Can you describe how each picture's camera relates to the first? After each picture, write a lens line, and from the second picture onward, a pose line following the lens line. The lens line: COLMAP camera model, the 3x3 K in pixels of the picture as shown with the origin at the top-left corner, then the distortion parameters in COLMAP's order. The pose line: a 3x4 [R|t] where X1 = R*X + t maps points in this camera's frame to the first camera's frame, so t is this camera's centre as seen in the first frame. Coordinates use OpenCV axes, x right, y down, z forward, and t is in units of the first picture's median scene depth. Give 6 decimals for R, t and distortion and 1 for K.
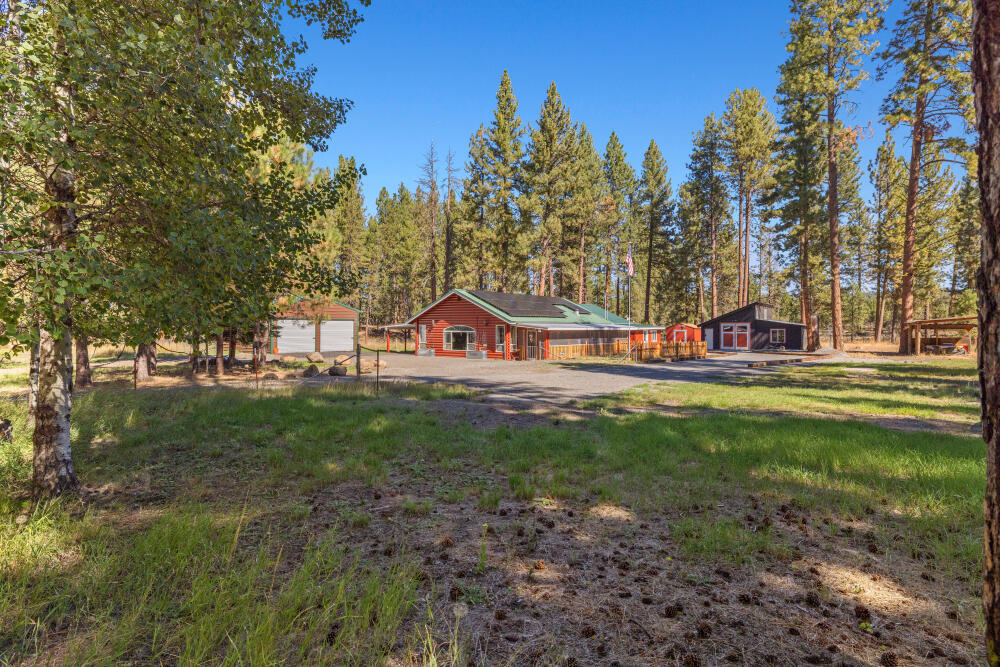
lens RADIAL K [[533.4, 0, 490.8], [0, 533.4, 329.3], [0, 0, 1]] dist [-0.025228, 0.000060]
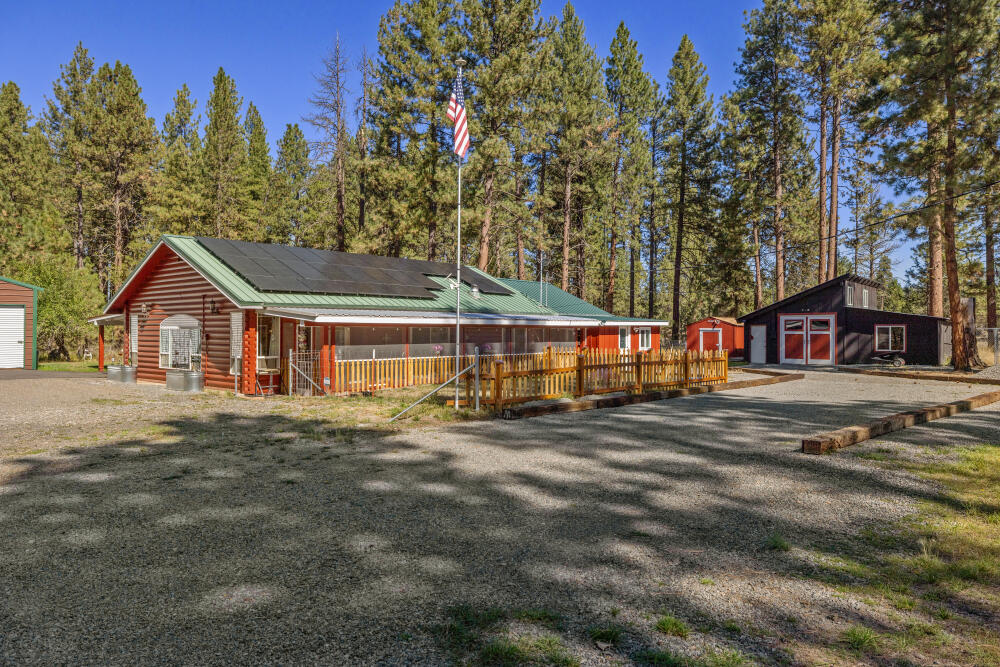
lens RADIAL K [[659.4, 0, 492.8], [0, 659.4, 333.5], [0, 0, 1]] dist [-0.008590, 0.001031]
pose [[0.999392, -0.001673, -0.034830, 0.125805], [0.001692, 0.999998, 0.000521, 0.004799], [0.034829, -0.000580, 0.999393, 0.245241]]
